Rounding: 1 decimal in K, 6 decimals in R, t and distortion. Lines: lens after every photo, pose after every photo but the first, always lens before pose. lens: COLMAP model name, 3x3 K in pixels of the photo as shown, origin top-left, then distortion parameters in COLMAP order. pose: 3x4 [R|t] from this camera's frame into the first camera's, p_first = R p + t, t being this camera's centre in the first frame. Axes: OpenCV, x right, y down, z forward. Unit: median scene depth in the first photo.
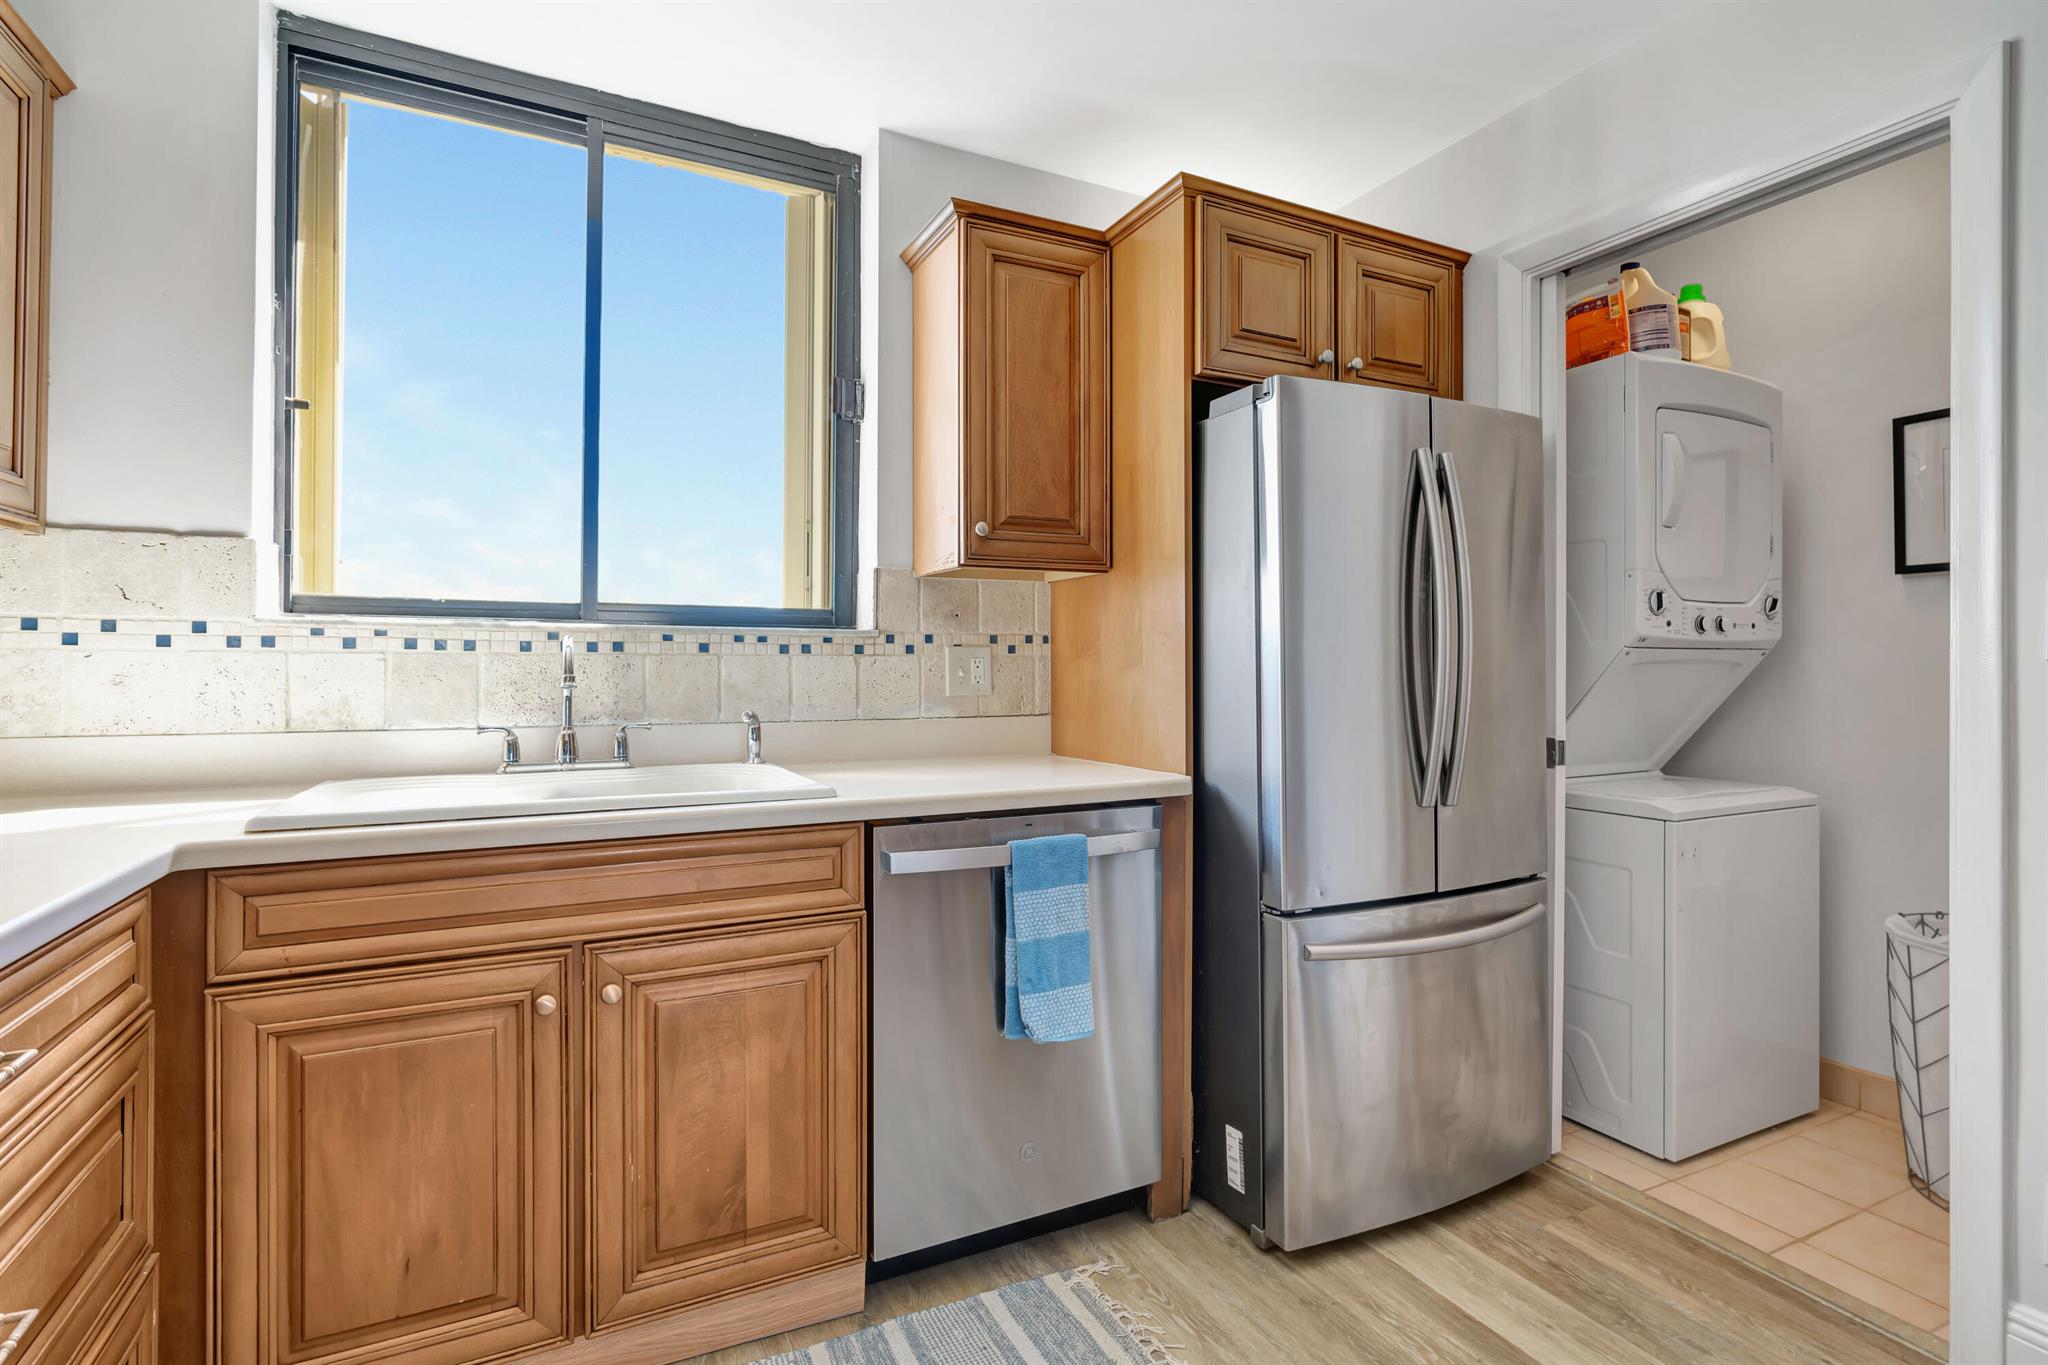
lens RADIAL K [[1002.9, 0, 1017.2], [0, 1002.9, 667.4], [0, 0, 1]] dist [-0.003469, -0.000144]
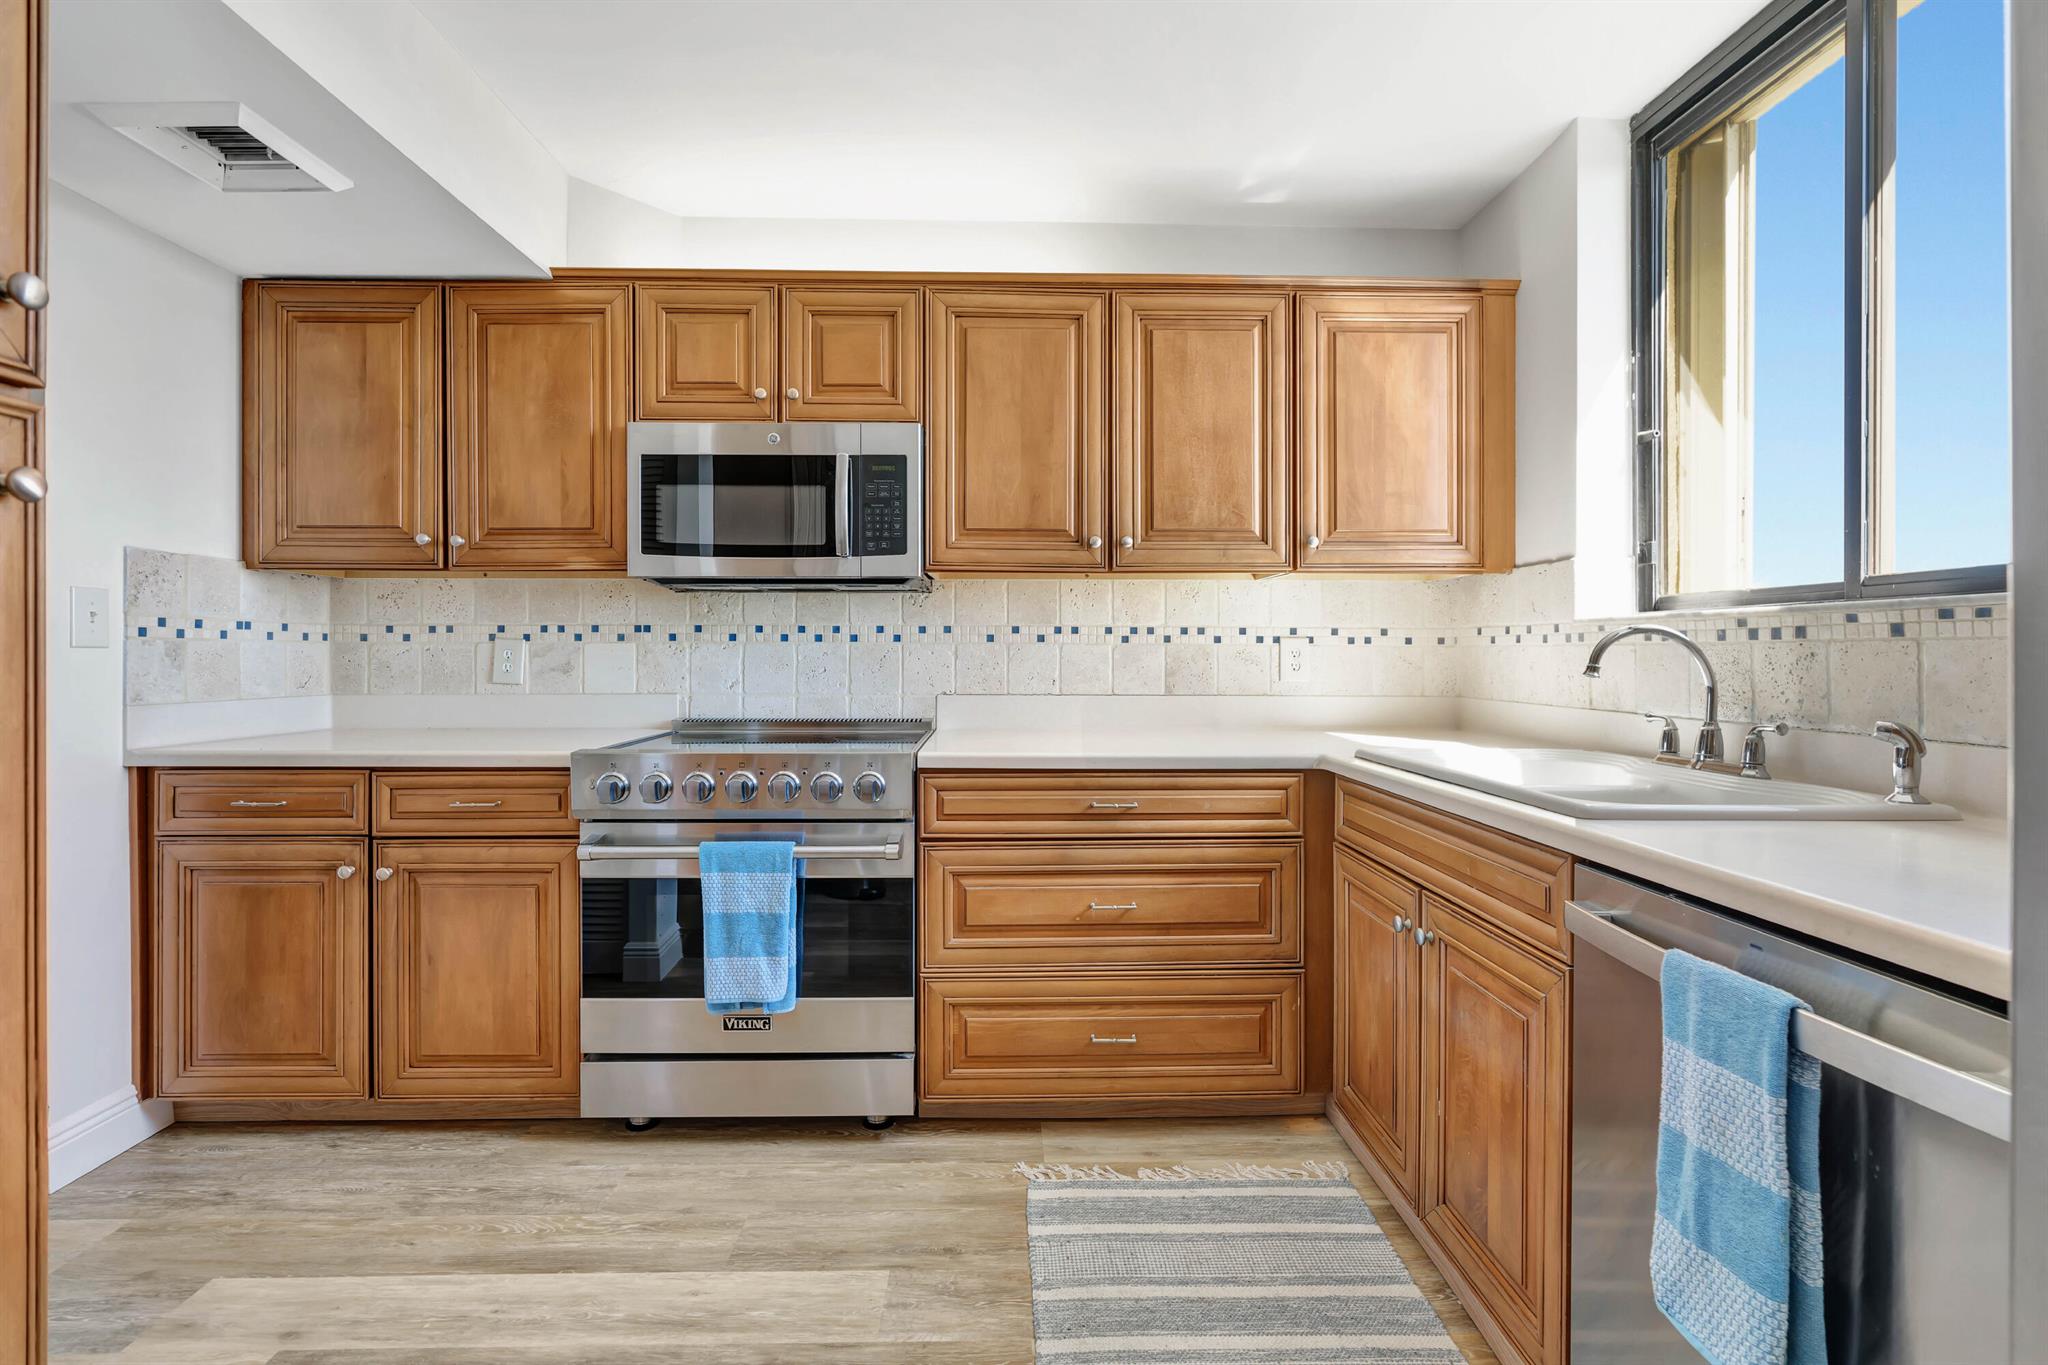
lens RADIAL K [[921.4, 0, 1020.5], [0, 921.4, 662.5], [0, 0, 1]] dist [-0.002366, -0.000453]
pose [[-0.413006, 0.003919, -0.910720, 0.544491], [-0.004663, 0.999969, 0.006418, 0.002170], [0.910717, 0.006897, -0.412974, 0.725362]]
